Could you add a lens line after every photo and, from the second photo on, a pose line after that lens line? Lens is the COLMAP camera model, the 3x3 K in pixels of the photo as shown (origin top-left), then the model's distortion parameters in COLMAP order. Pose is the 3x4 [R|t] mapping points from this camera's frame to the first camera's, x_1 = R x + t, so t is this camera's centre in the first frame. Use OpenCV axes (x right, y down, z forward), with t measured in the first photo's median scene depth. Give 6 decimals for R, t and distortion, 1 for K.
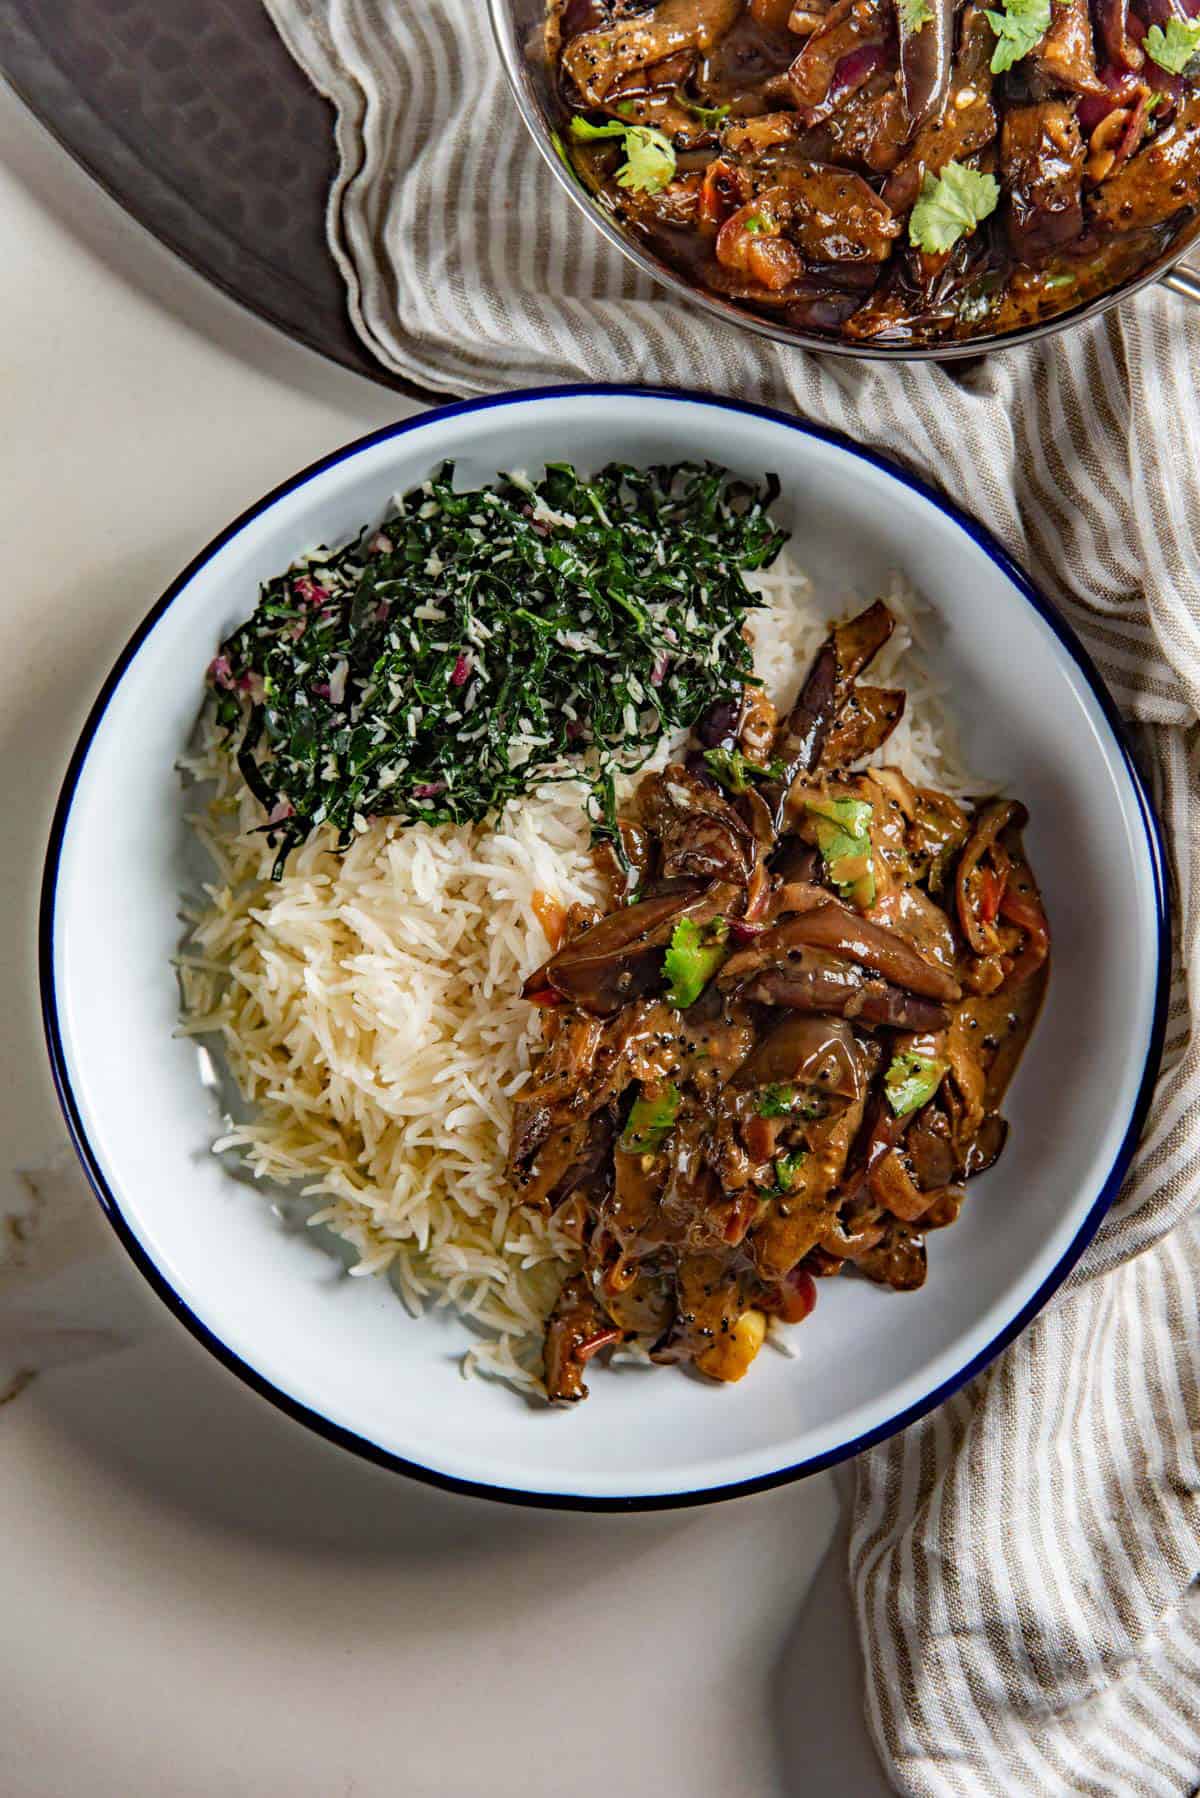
lens RADIAL K [[3101.6, 0, 600.0], [0, 3101.6, 899.0], [0, 0, 1]] dist [0.155569, -0.166581]
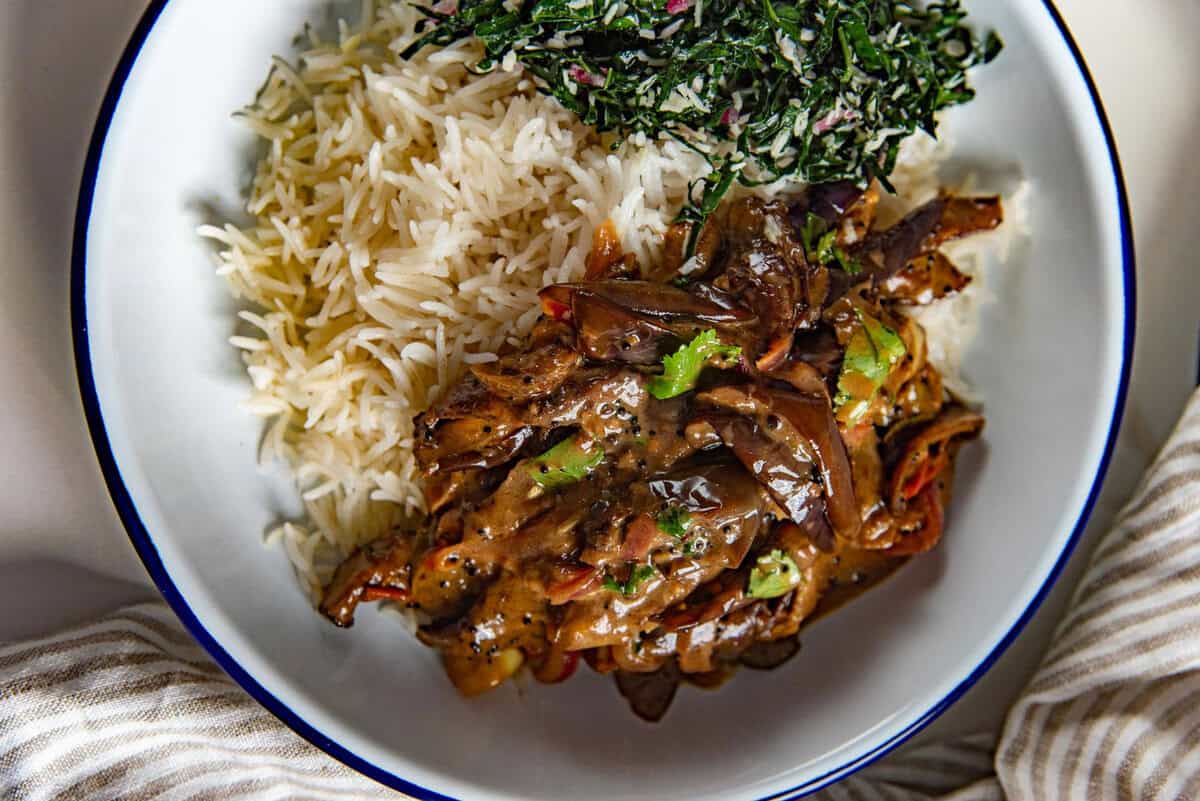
lens RADIAL K [[2070.0, 0, 600.0], [0, 2070.0, 400.5], [0, 0, 1]] dist [0.155569, -0.166581]
pose [[0.793250, 0.601422, 0.095111, -0.051339], [-0.605375, 0.795756, 0.017127, 0.034529], [-0.065385, -0.071164, 0.995319, 0.307089]]
